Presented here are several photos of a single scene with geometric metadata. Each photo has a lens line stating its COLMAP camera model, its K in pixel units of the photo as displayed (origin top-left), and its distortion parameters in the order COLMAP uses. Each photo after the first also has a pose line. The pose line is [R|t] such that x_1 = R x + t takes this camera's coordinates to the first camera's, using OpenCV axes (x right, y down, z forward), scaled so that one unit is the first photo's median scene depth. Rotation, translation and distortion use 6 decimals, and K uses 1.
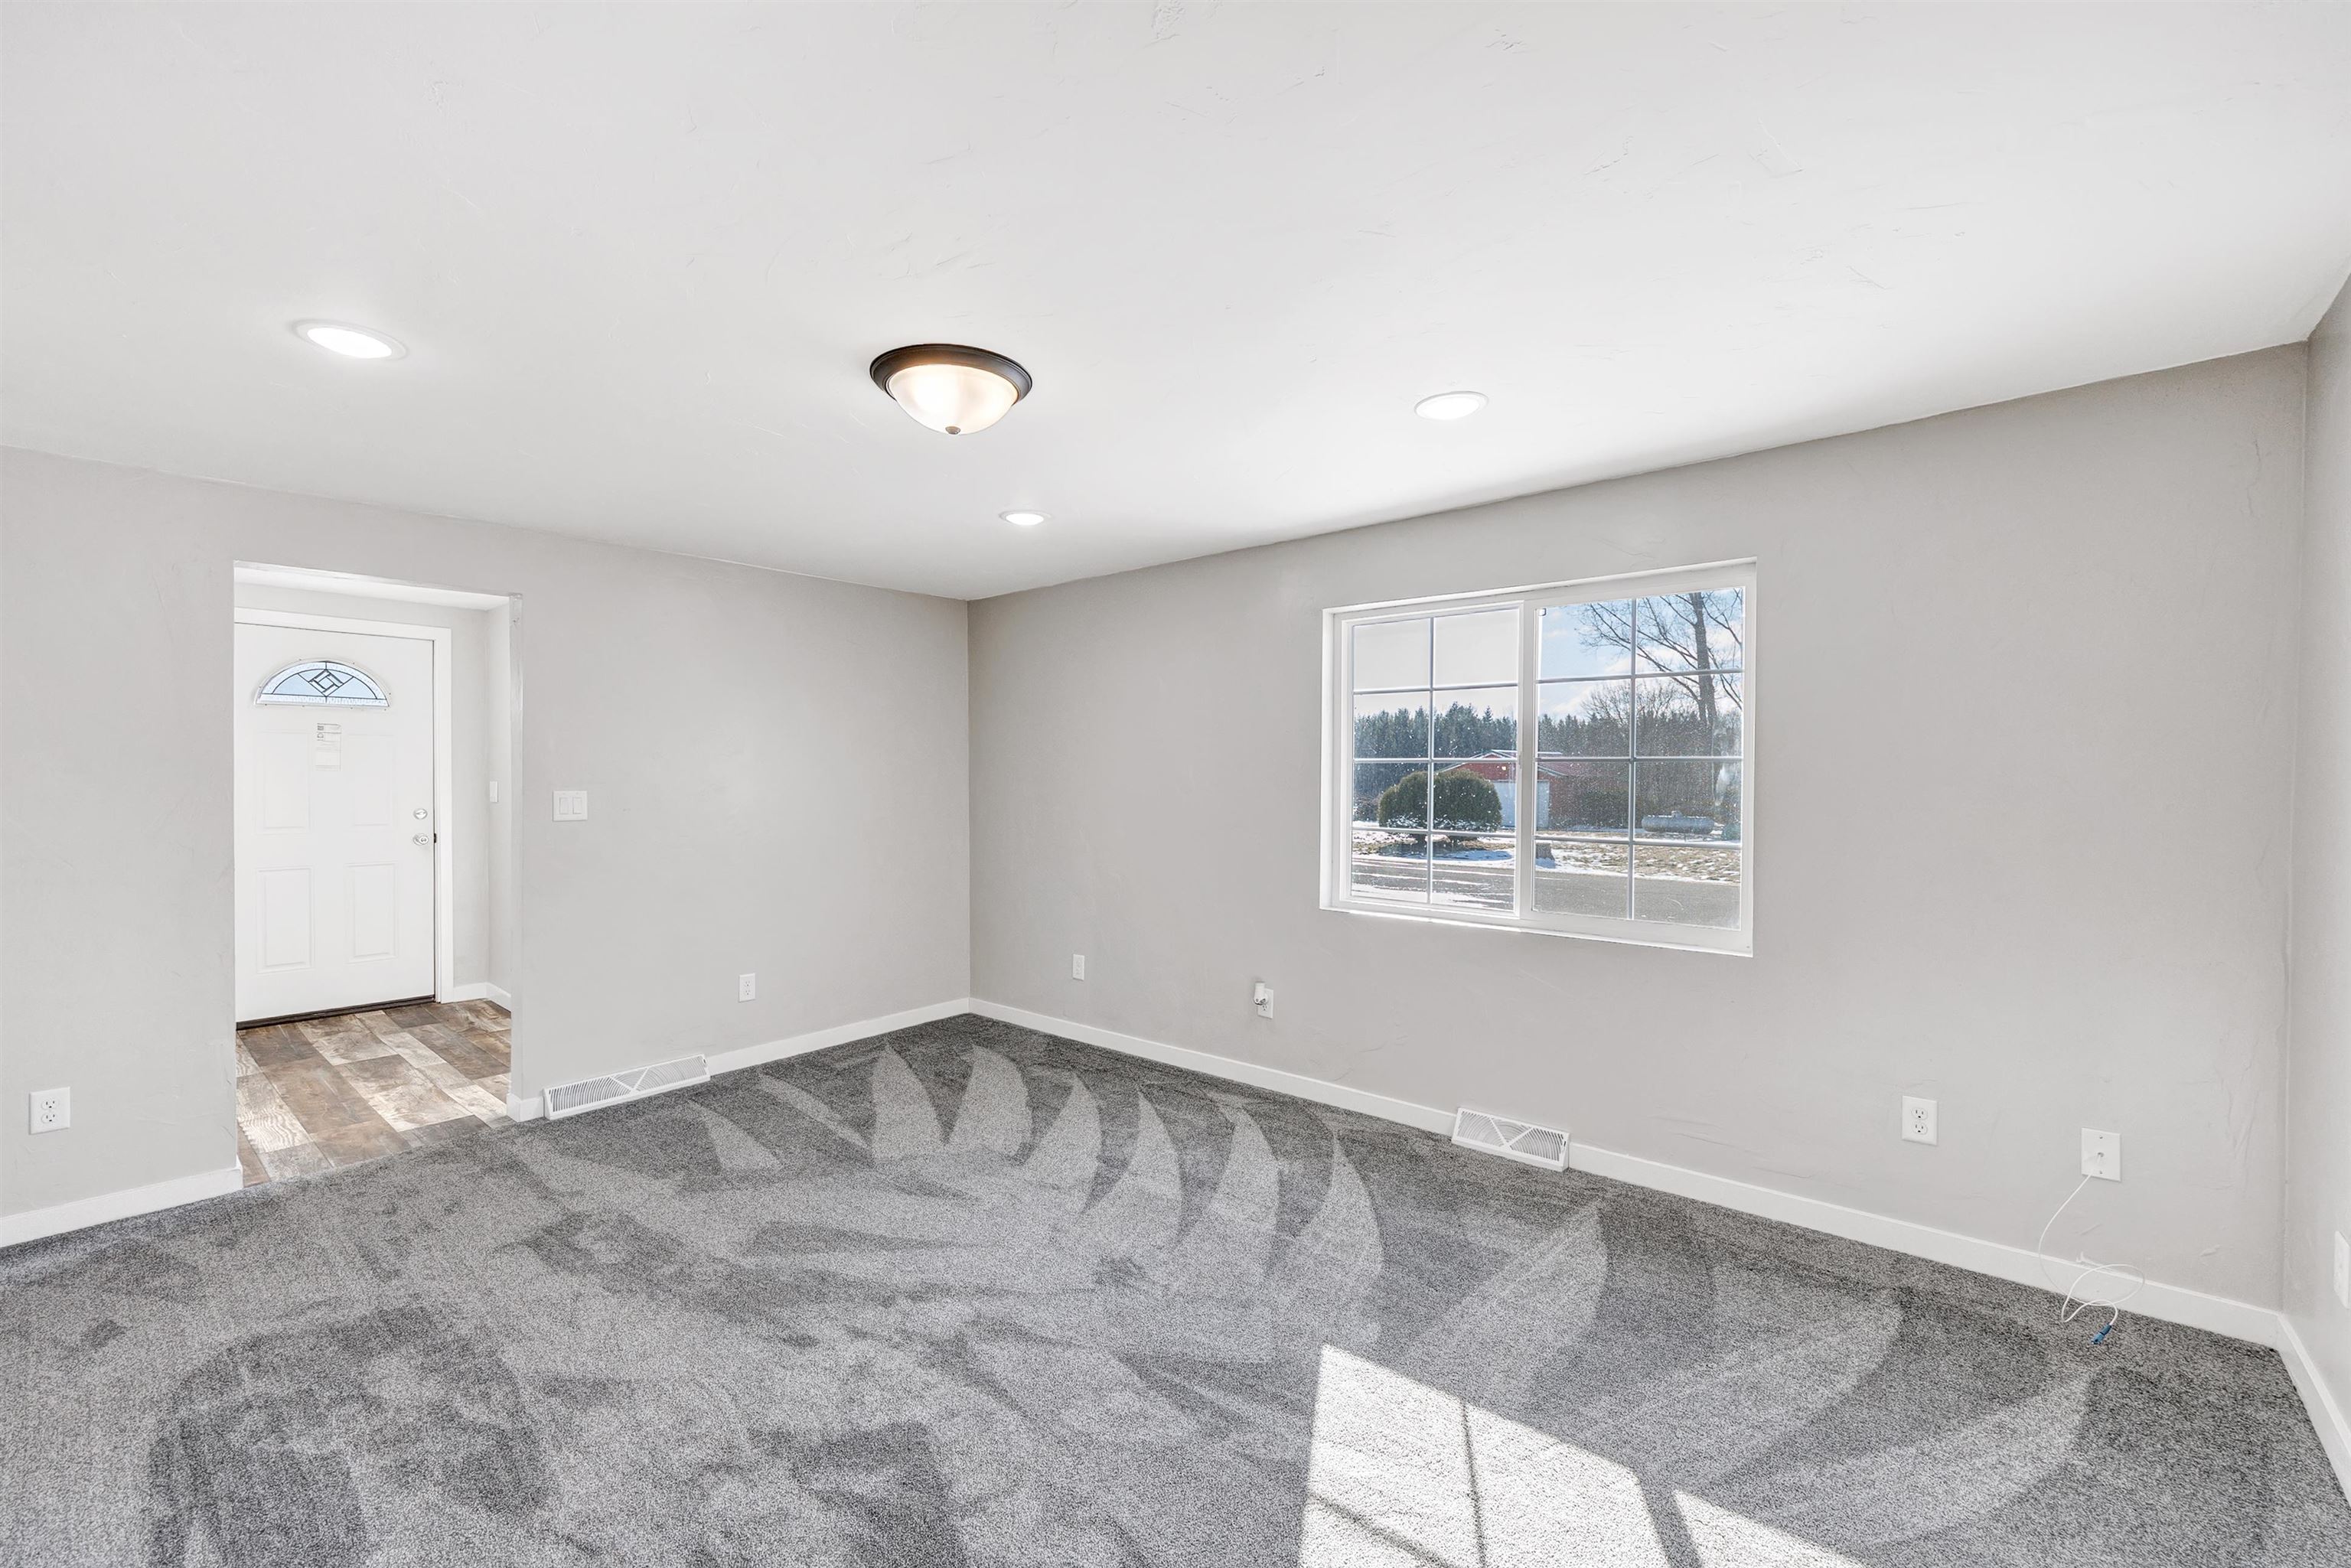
lens RADIAL K [[971.8, 0, 1153.8], [0, 971.8, 791.6], [0, 0, 1]] dist [0.001573, 0.000022]
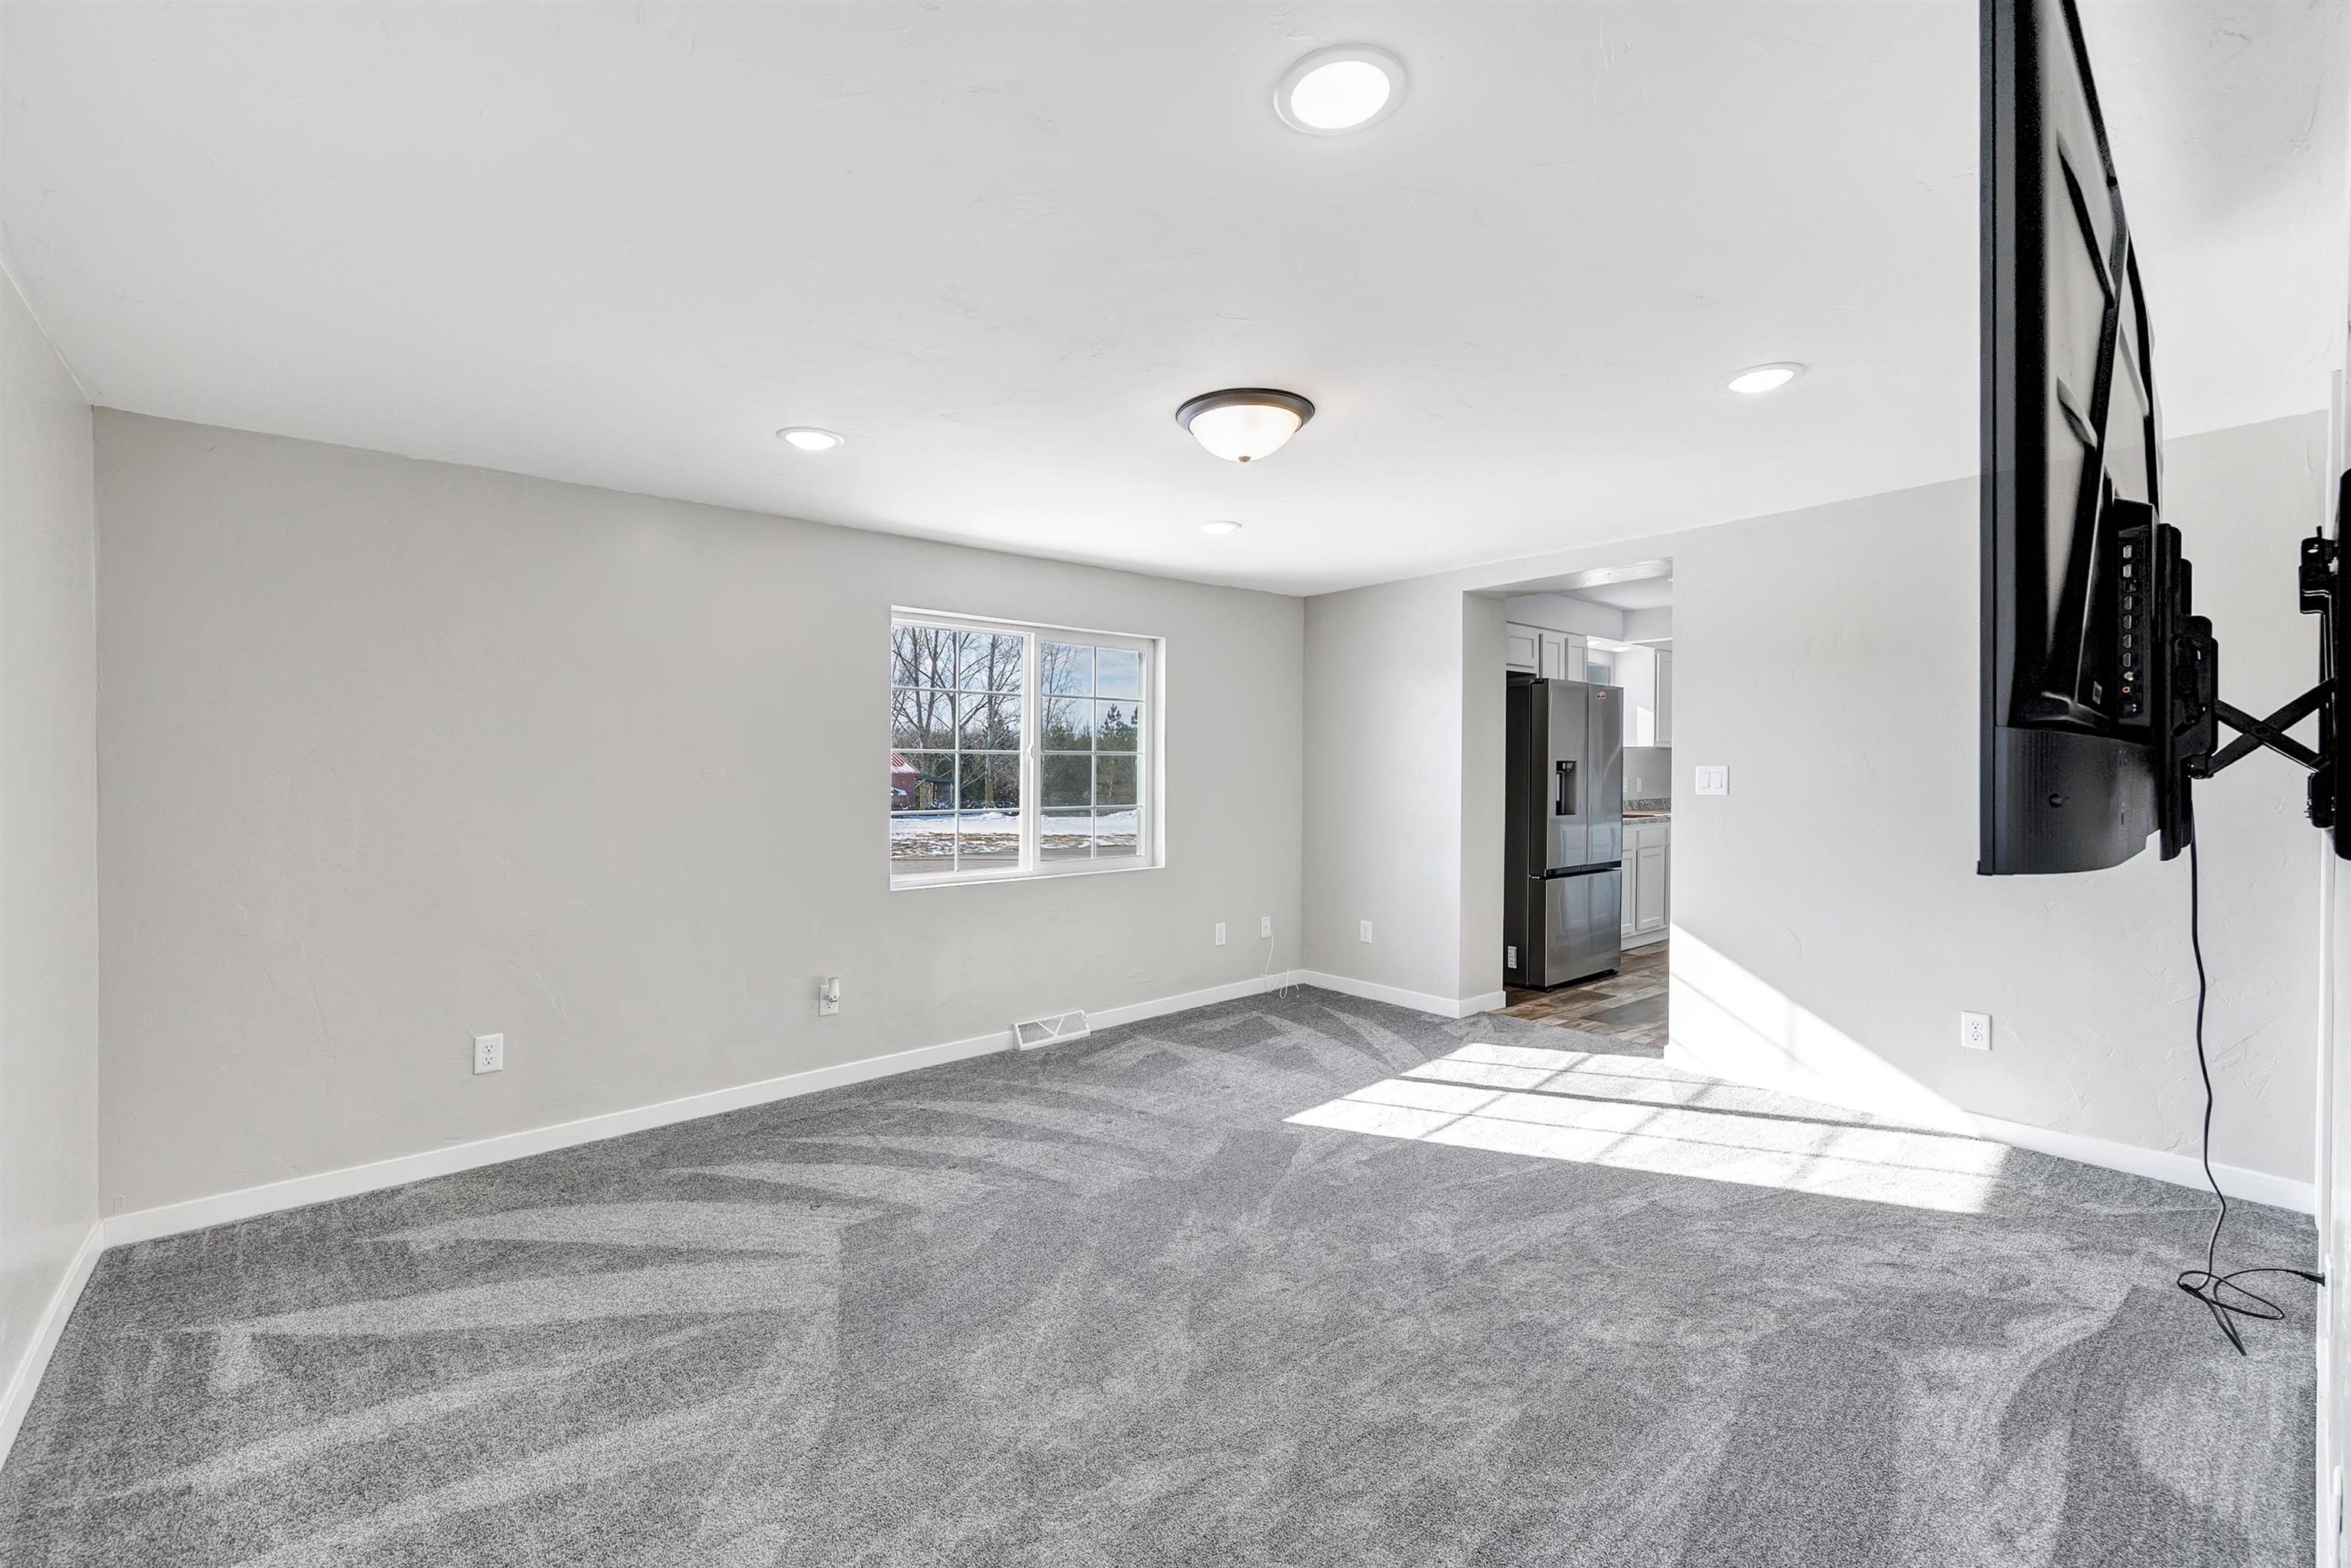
lens RADIAL K [[971.8, 0, 1158.4], [0, 971.8, 778.9], [0, 0, 1]] dist [0.001573, 0.000022]
pose [[0.129025, -0.013140, 0.991554, -0.959274], [0.005466, 0.999906, 0.012539, -0.013740], [-0.991626, 0.003802, 0.129084, 0.660806]]
